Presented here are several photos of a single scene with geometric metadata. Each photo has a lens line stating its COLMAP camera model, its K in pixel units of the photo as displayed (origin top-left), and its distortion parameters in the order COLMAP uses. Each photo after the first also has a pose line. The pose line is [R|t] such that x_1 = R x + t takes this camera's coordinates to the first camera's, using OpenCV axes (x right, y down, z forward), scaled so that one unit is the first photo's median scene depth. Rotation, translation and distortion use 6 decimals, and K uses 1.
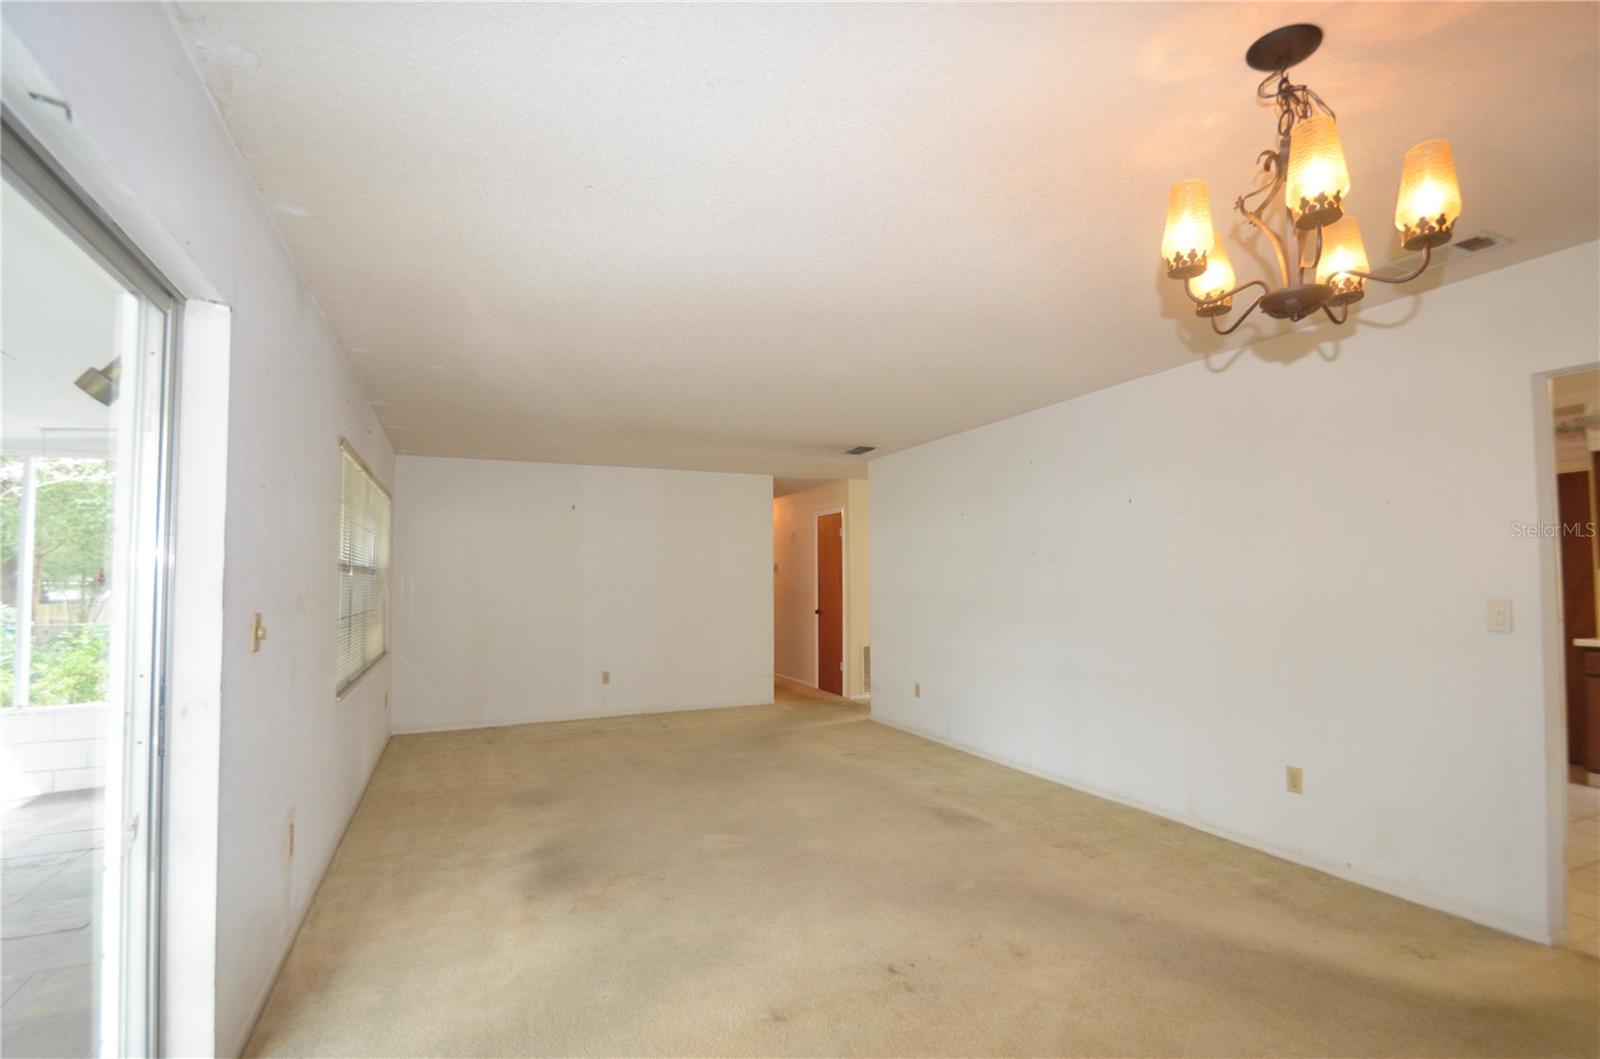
lens RADIAL K [[703.8, 0, 791.8], [0, 703.8, 548.7], [0, 0, 1]] dist [0.013866, -0.014553]
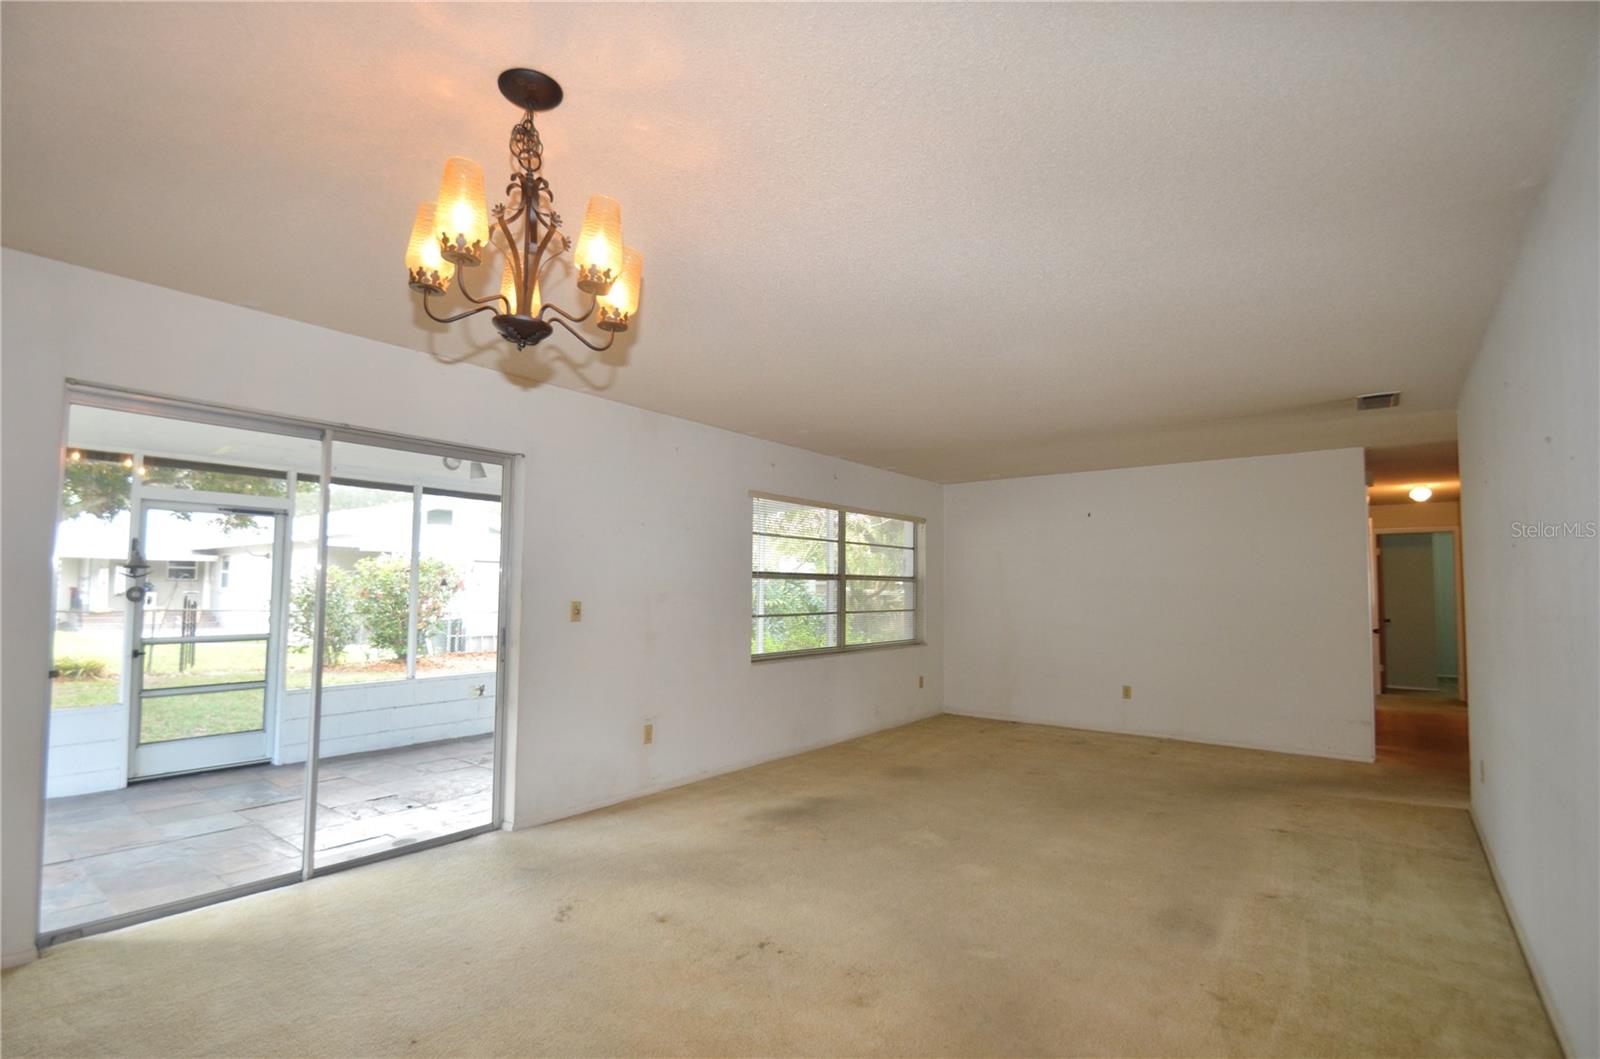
lens RADIAL K [[703.8, 0, 791.8], [0, 703.8, 548.7], [0, 0, 1]] dist [0.013866, -0.014553]
pose [[0.498115, -0.042554, -0.866066, 0.692319], [0.033018, 0.999002, -0.030096, 0.013461], [0.866482, -0.013605, 0.499023, 0.309280]]
